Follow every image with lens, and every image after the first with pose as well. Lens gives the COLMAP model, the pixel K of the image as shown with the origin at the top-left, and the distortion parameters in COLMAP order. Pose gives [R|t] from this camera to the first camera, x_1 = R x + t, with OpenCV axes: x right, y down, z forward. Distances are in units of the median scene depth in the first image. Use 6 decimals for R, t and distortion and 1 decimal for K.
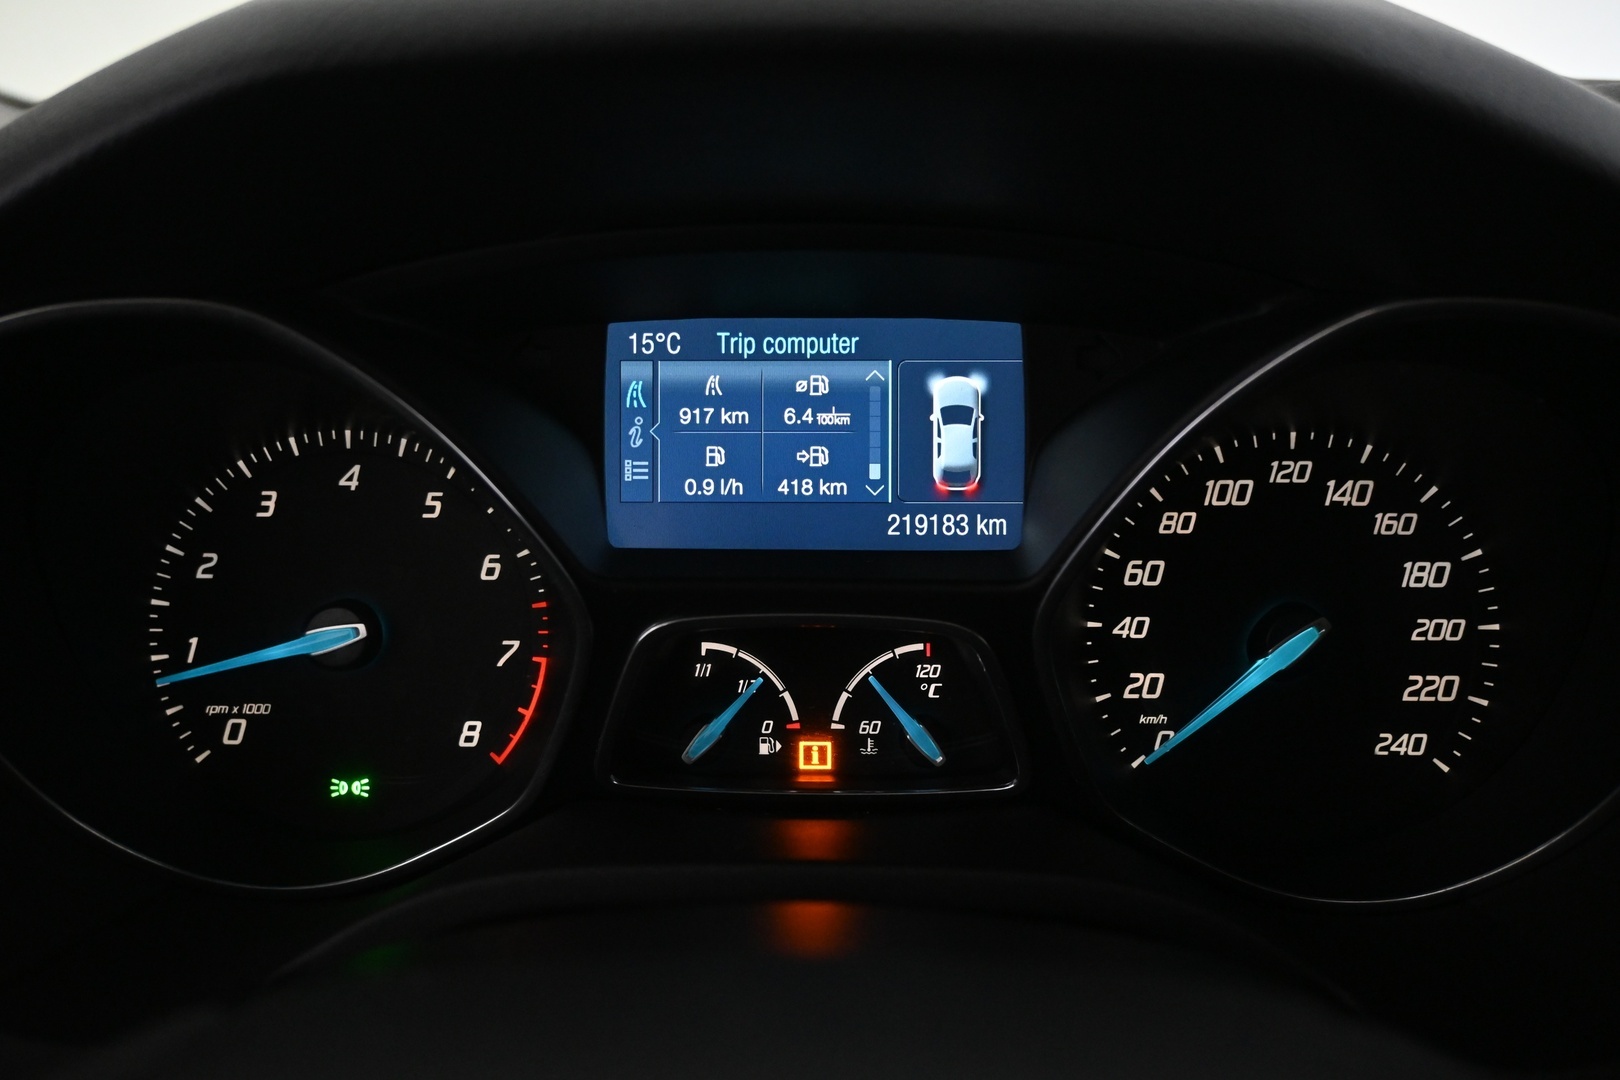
lens RADIAL K [[1541.8, 0, 819.5], [0, 1541.8, 532.2], [0, 0, 1]] dist [-0.003986, 0.000000]
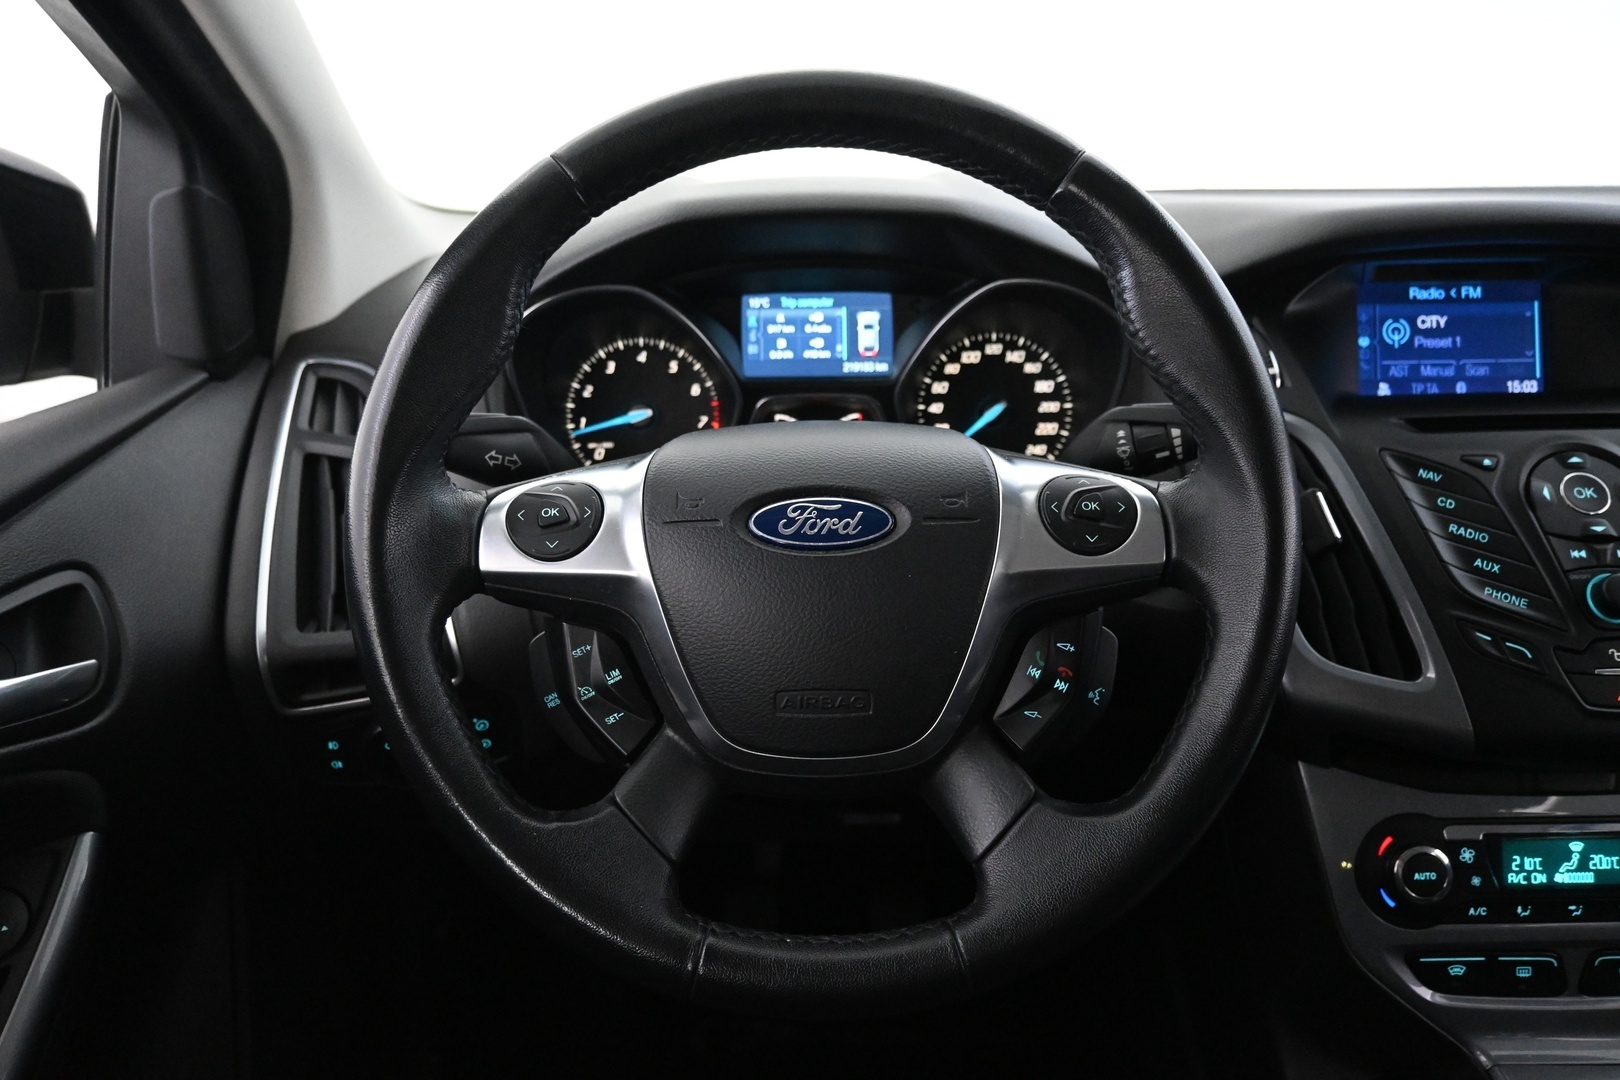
lens RADIAL K [[1280.7, 0, 817.5], [0, 1280.7, 535.6], [0, 0, 1]] dist [0.004207, 0.000194]
pose [[0.999741, -0.015970, 0.016198, -0.043816], [0.015647, 0.999680, 0.019887, 0.238244], [-0.016511, -0.019629, 0.999671, -1.242420]]
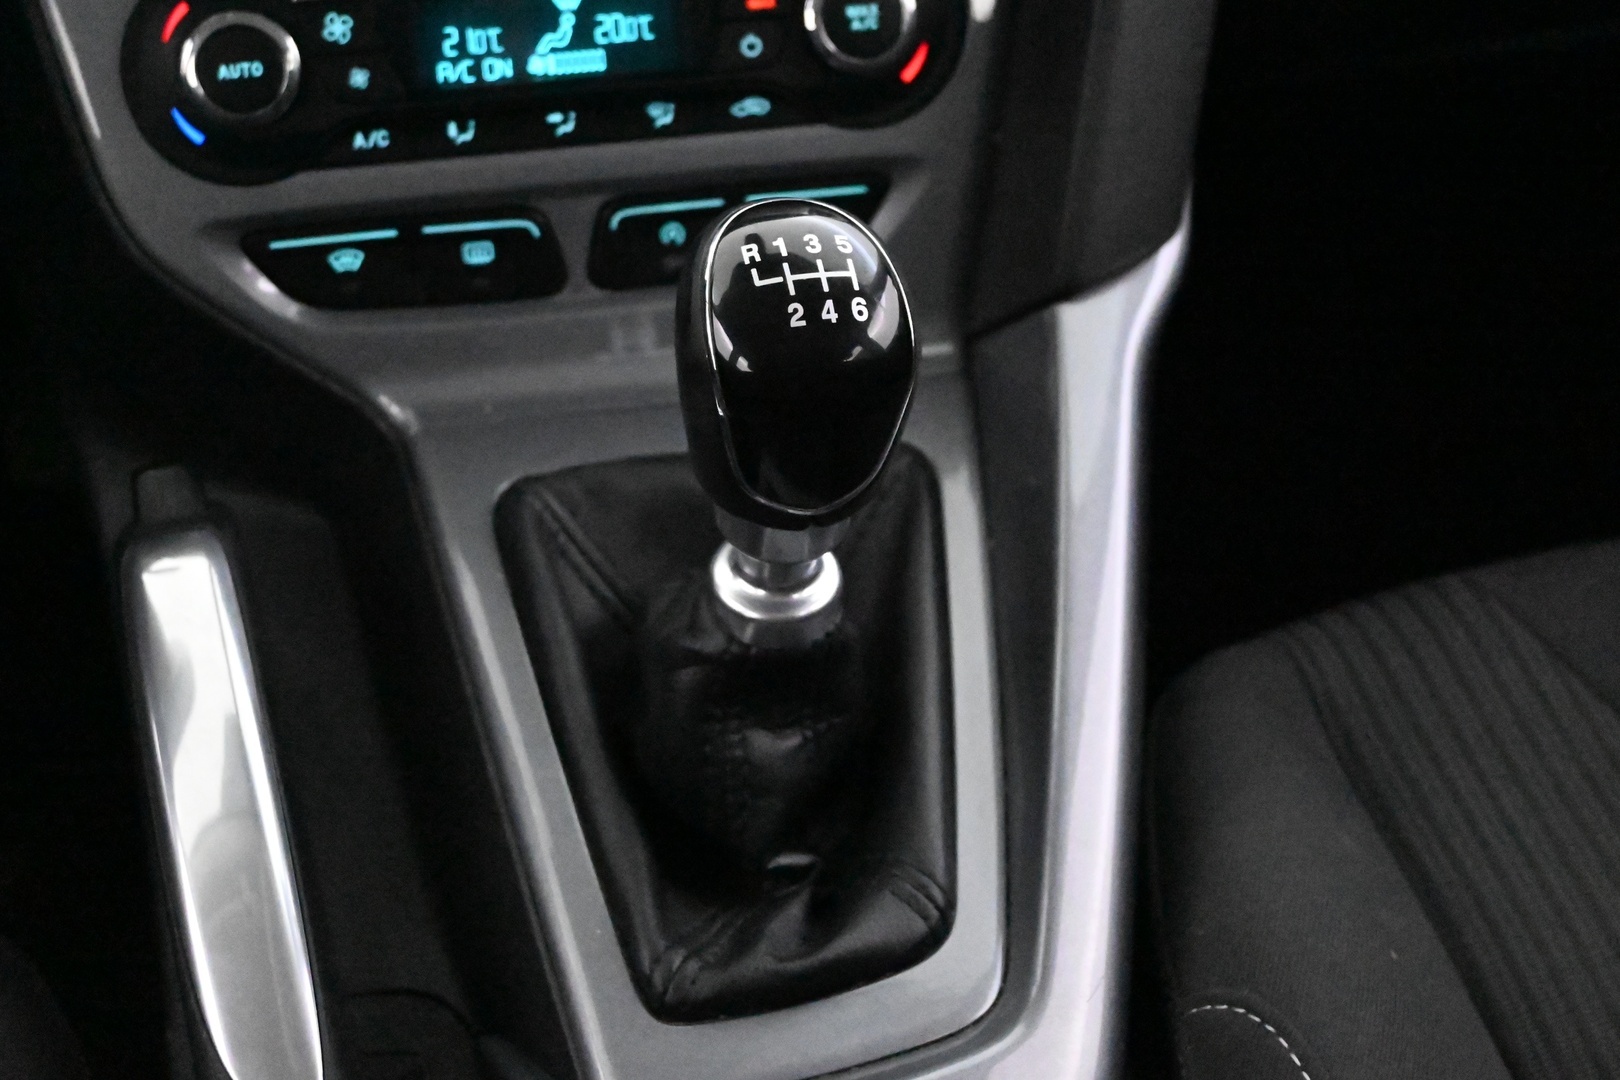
lens RADIAL K [[2776.3, 0, 818.3], [0, 2776.3, 548.5], [0, 0, 1]] dist [0.035533, 0.000000]
pose [[0.978932, -0.116836, 0.167457, 0.814691], [0.071614, 0.964476, 0.254278, 0.601466], [-0.191217, -0.236929, 0.952523, -1.470688]]
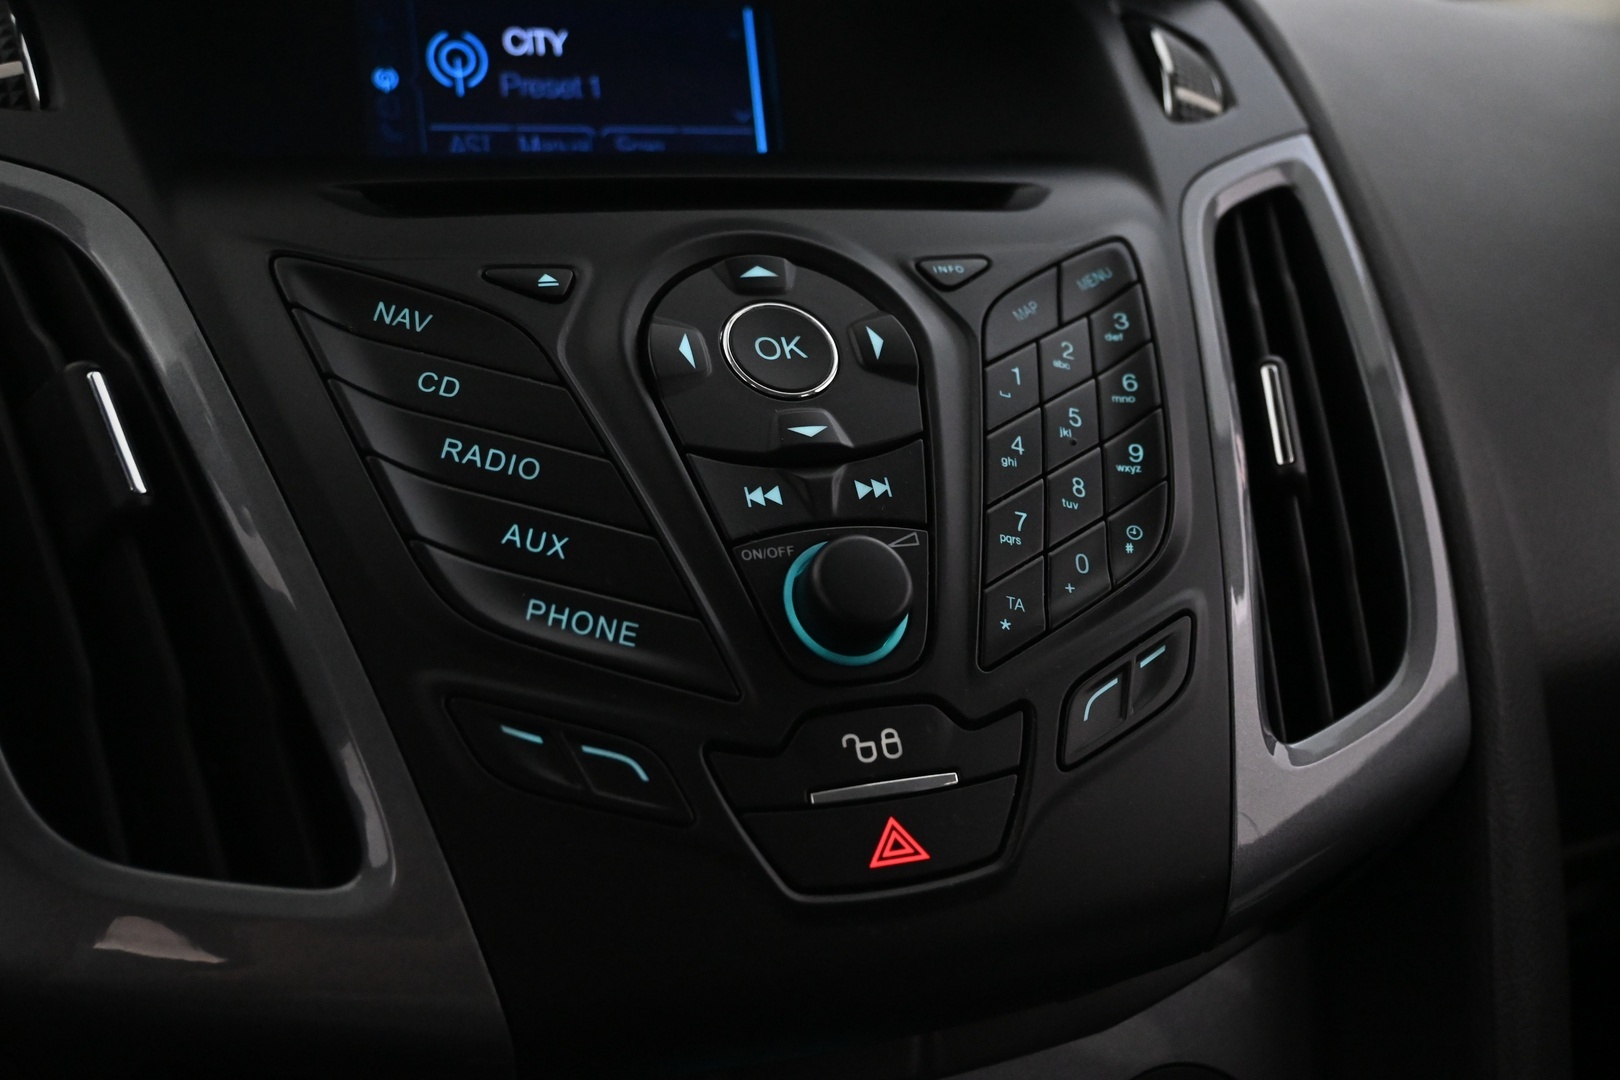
lens RADIAL K [[1707.3, 0, 816.2], [0, 1707.3, 530.5], [0, 0, 1]] dist [0.008329, 0.000000]
pose [[0.917372, -0.077288, 0.390455, 0.654506], [0.091442, 0.995652, -0.017761, 0.345222], [-0.387384, 0.051997, 0.920451, -0.399868]]
